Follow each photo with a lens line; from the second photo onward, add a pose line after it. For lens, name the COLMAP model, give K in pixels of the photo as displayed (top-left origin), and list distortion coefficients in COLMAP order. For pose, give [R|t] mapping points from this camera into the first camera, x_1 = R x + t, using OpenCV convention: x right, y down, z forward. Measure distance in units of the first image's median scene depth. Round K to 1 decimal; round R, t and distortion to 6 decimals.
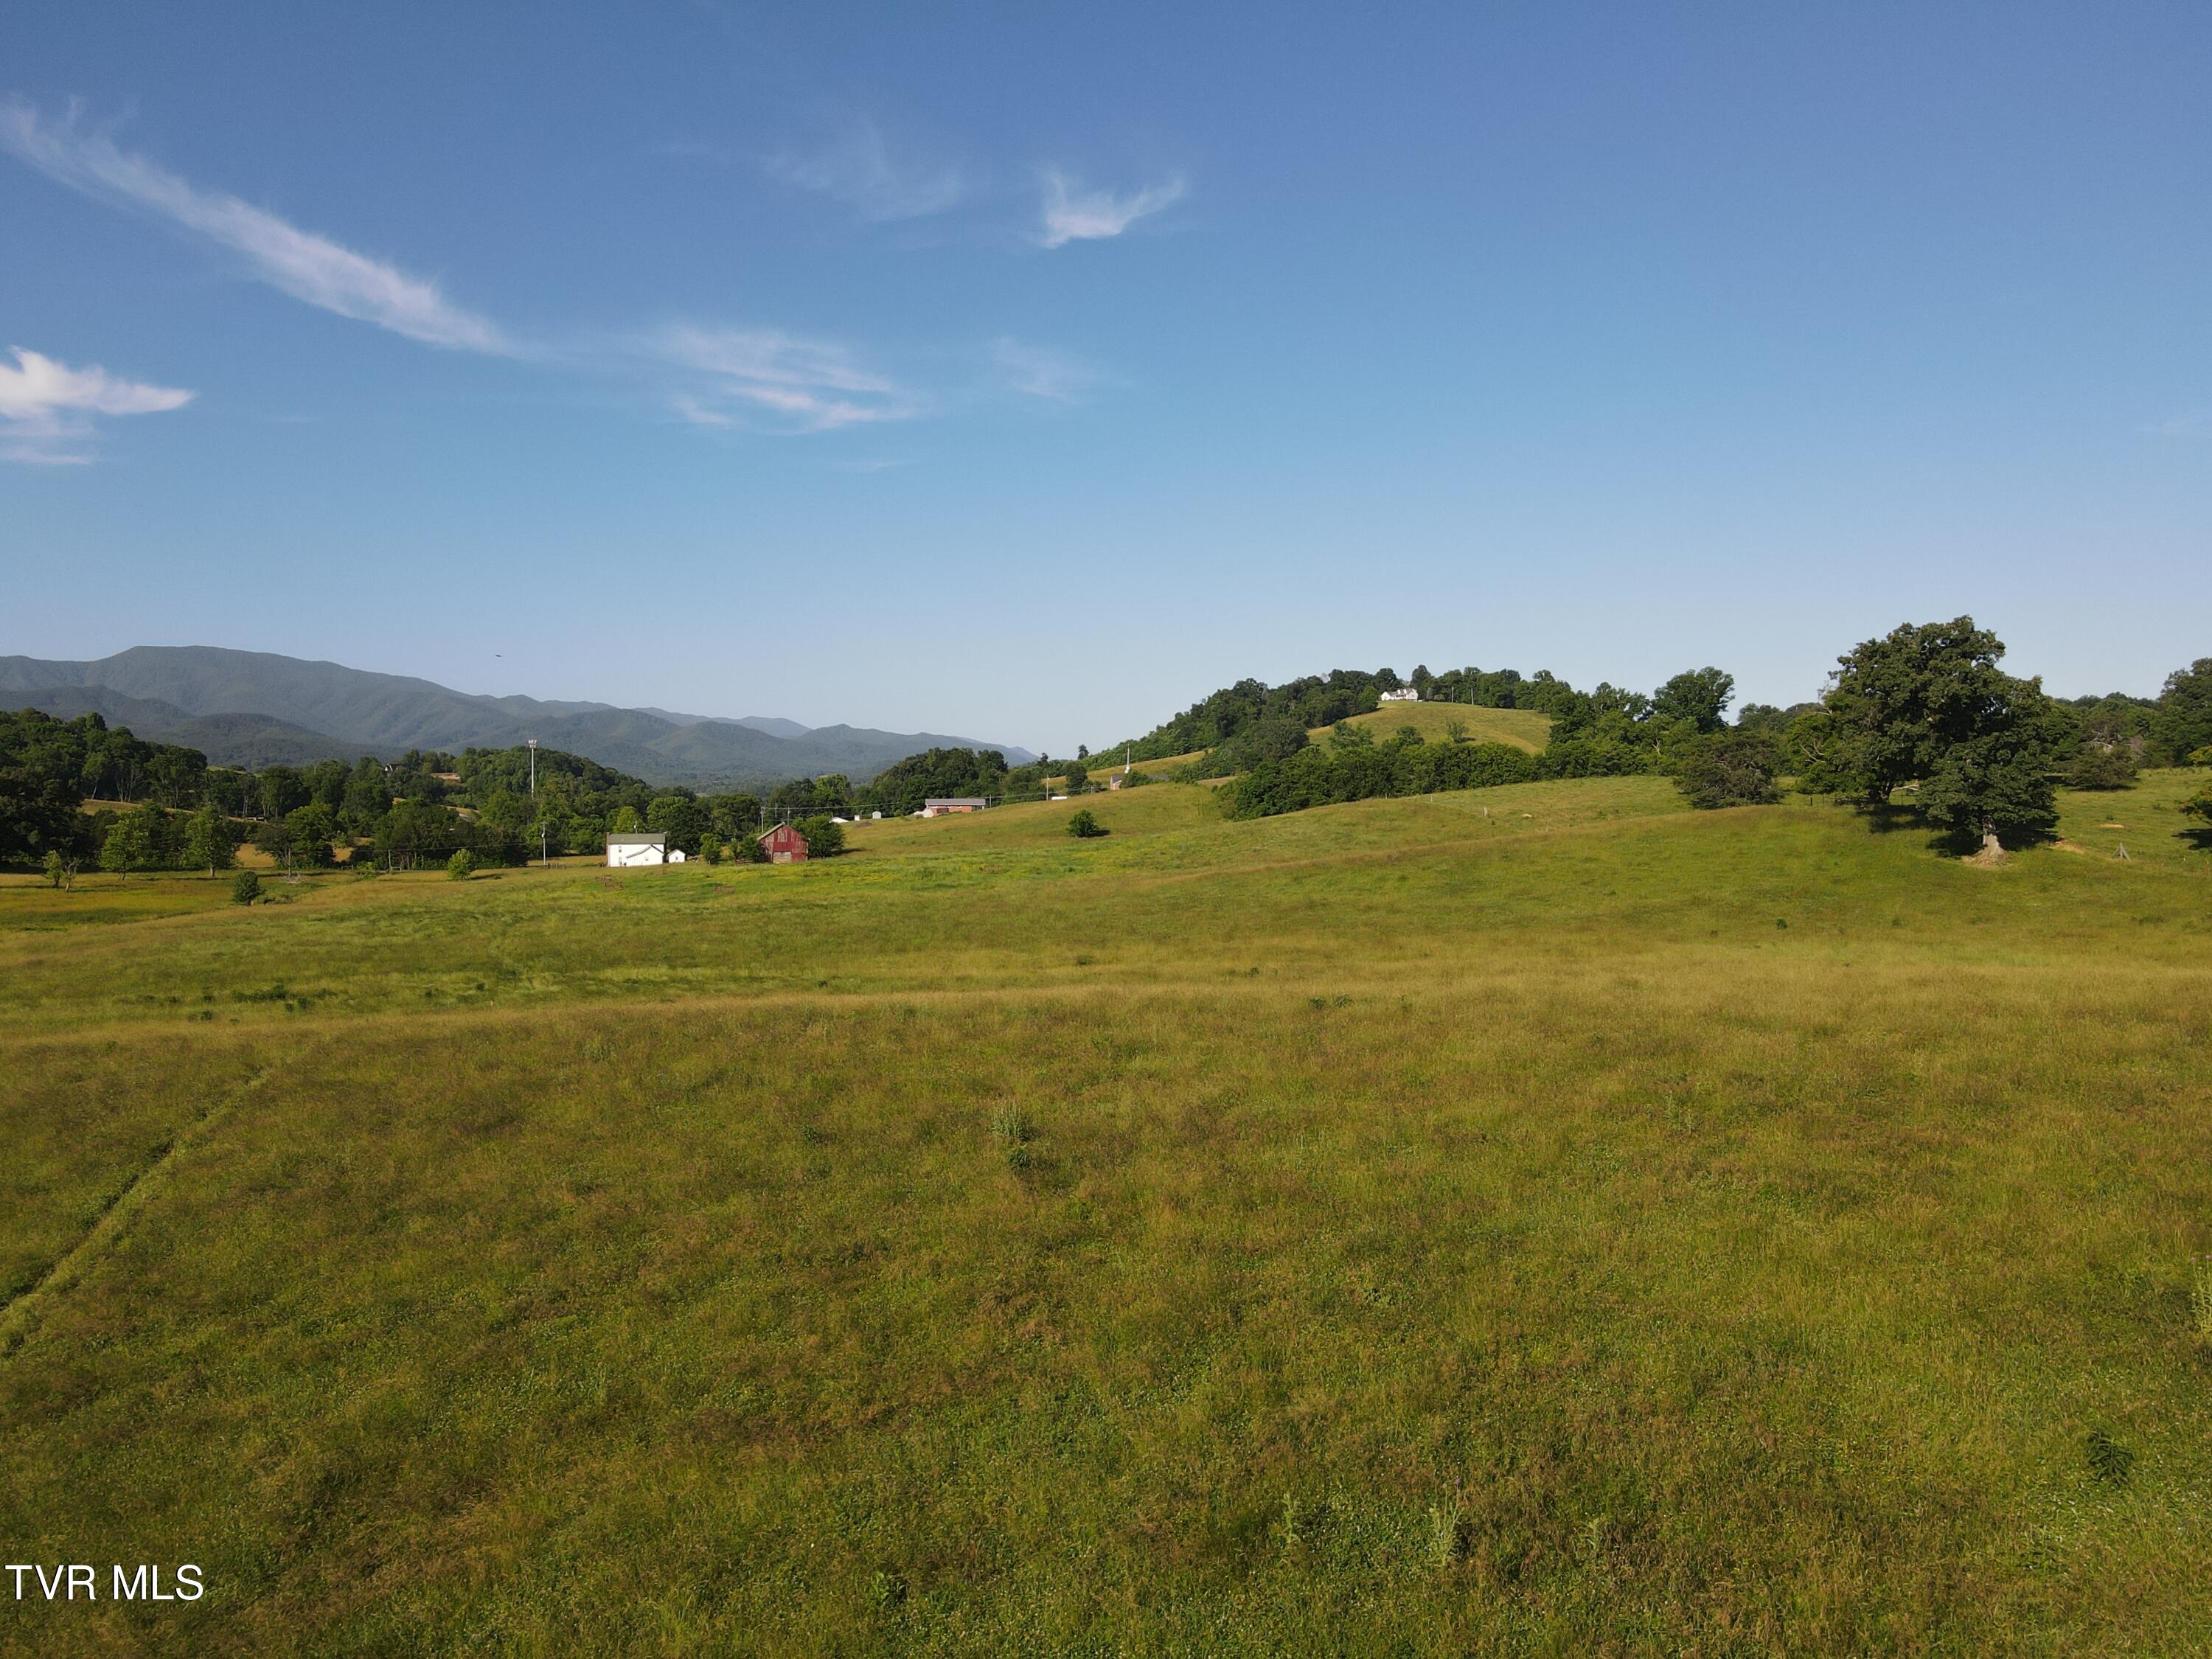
lens RADIAL K [[1635.6, 0, 1108.3], [0, 1635.6, 774.4], [0, 0, 1]] dist [0.014826, 0.009044]
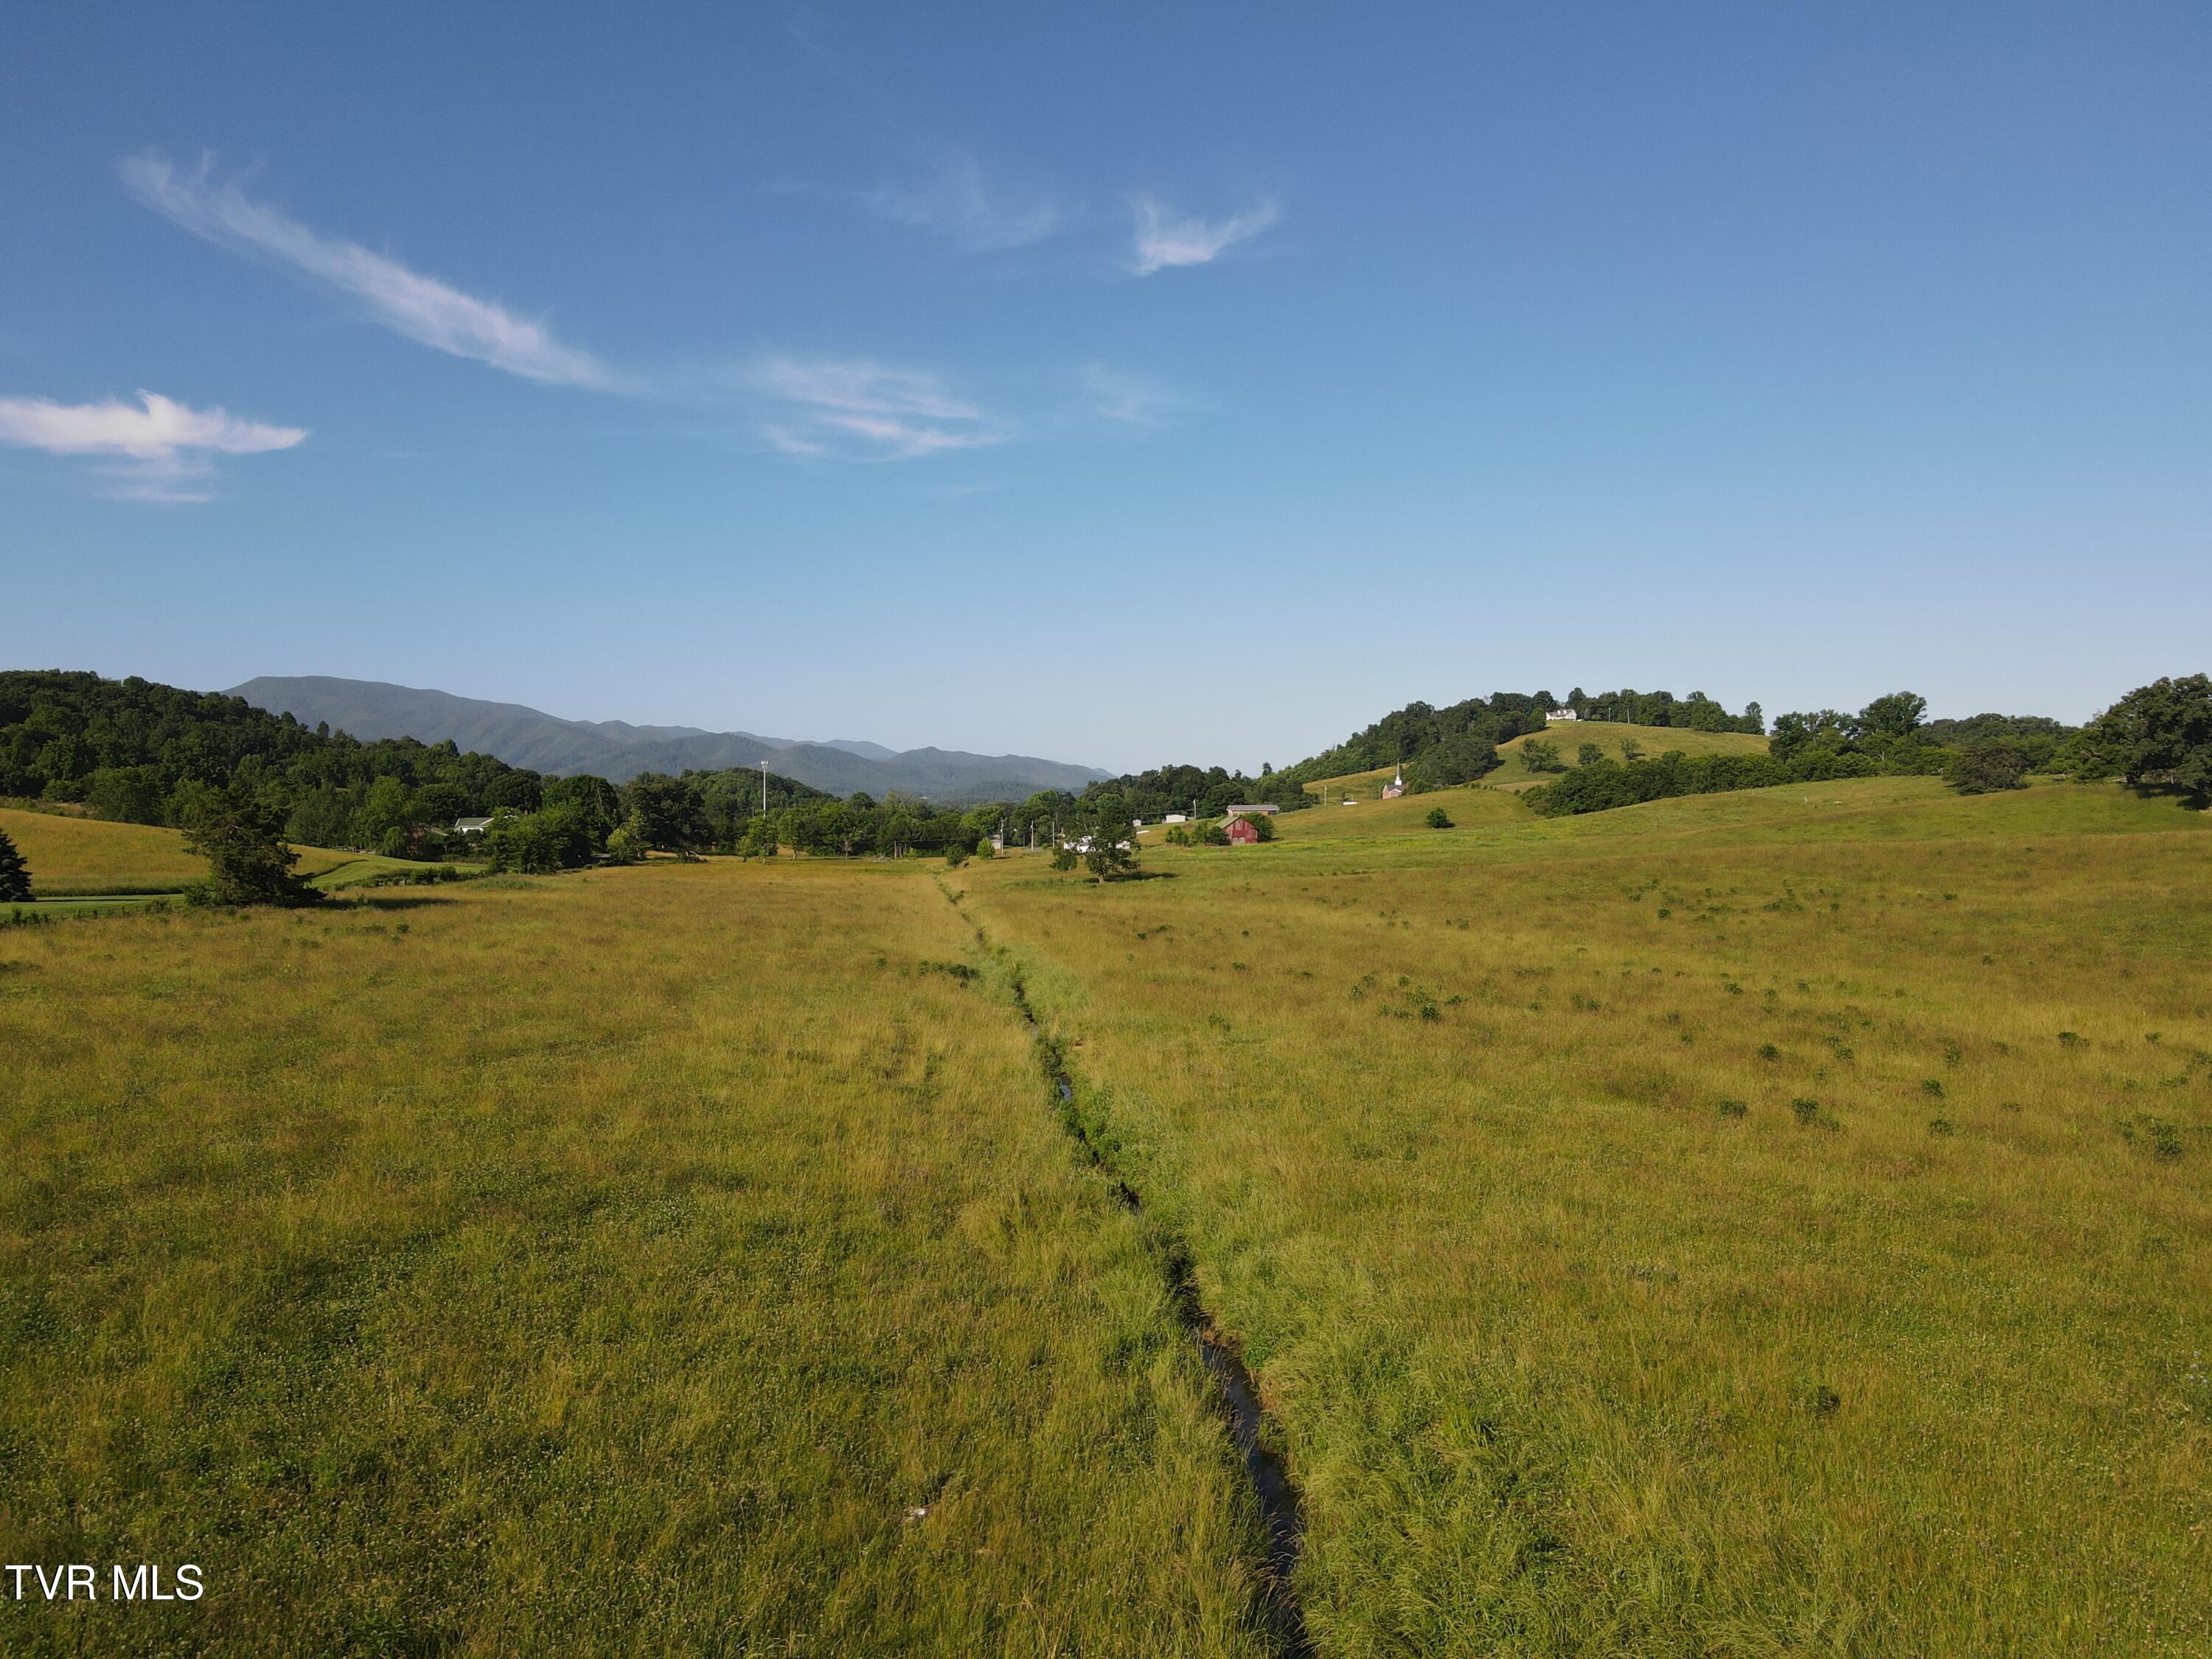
lens RADIAL K [[1627.8, 0, 1106.0], [0, 1627.8, 829.5], [0, 0, 1]] dist [-0.001447, 0.033558]
pose [[0.998824, -0.004591, -0.048275, -0.069020], [0.005602, 0.999767, 0.020831, 0.003421], [0.048168, -0.021077, 0.998617, -0.098723]]
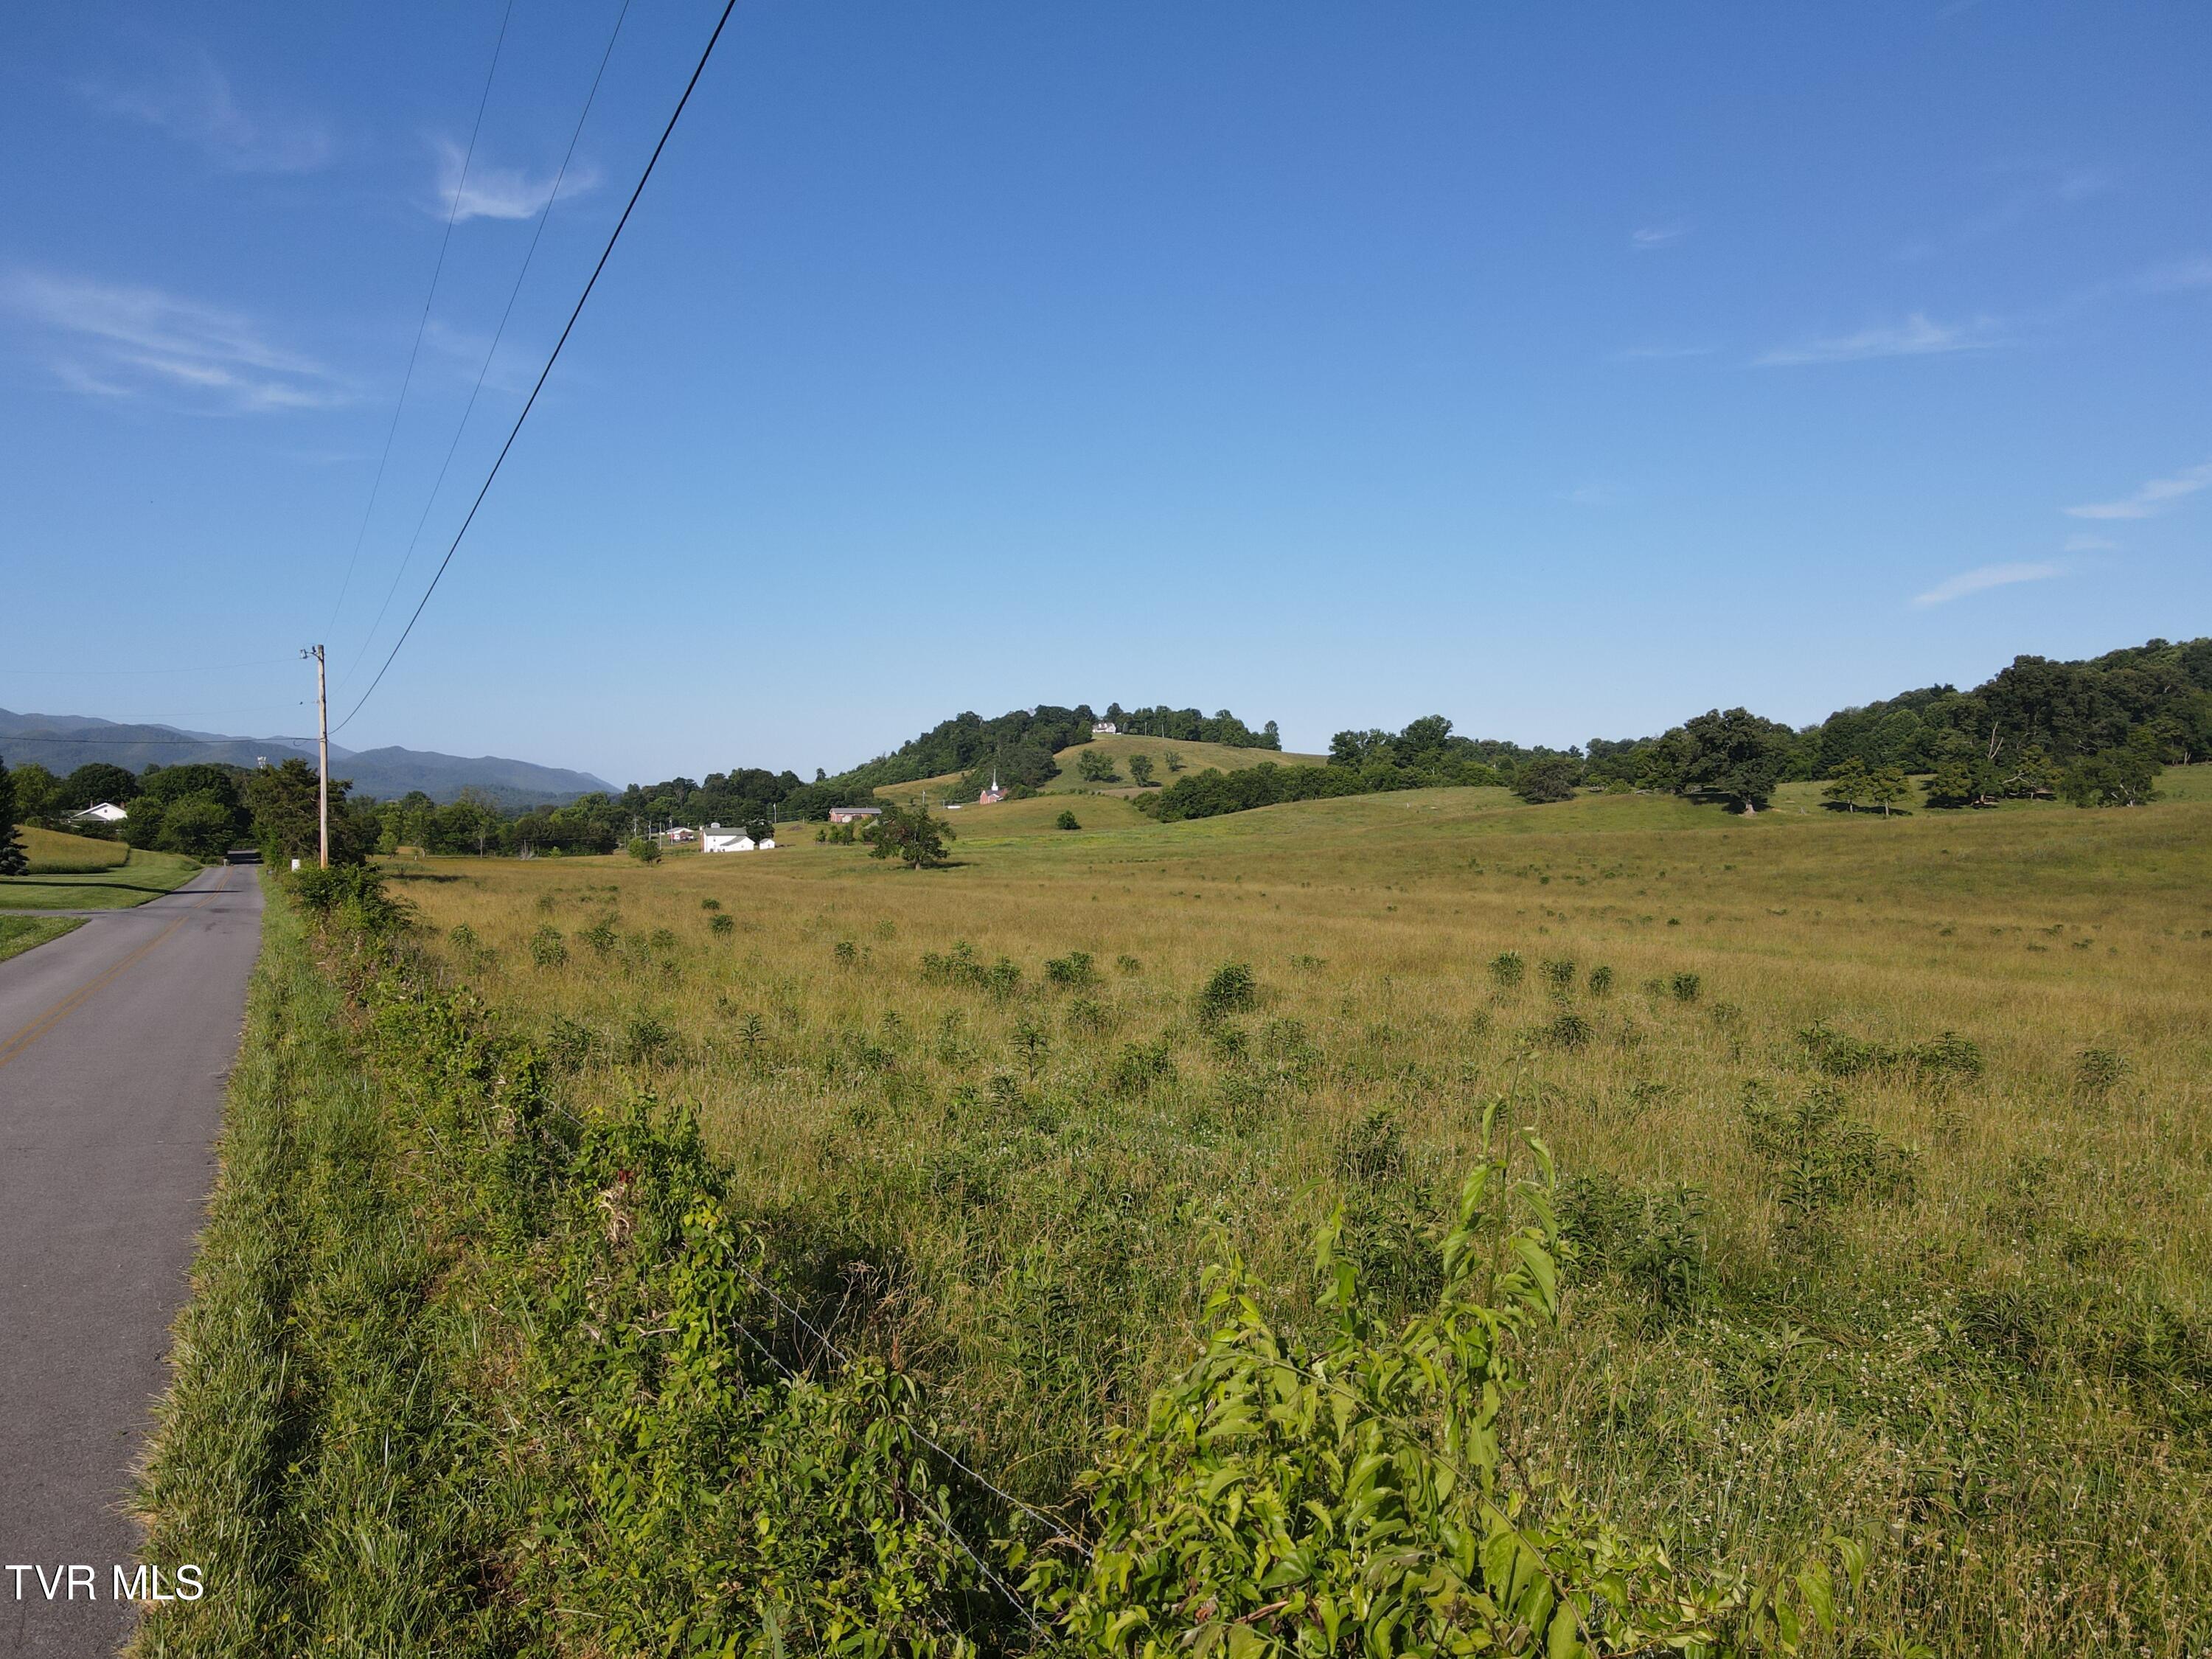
lens RADIAL K [[1627.8, 0, 1106.0], [0, 1627.8, 829.5], [0, 0, 1]] dist [-0.001447, 0.033558]
pose [[0.966504, 0.001640, 0.256645, -0.108542], [-0.005798, 0.999864, 0.015444, 0.005175], [-0.256585, -0.016415, 0.966382, -0.113544]]
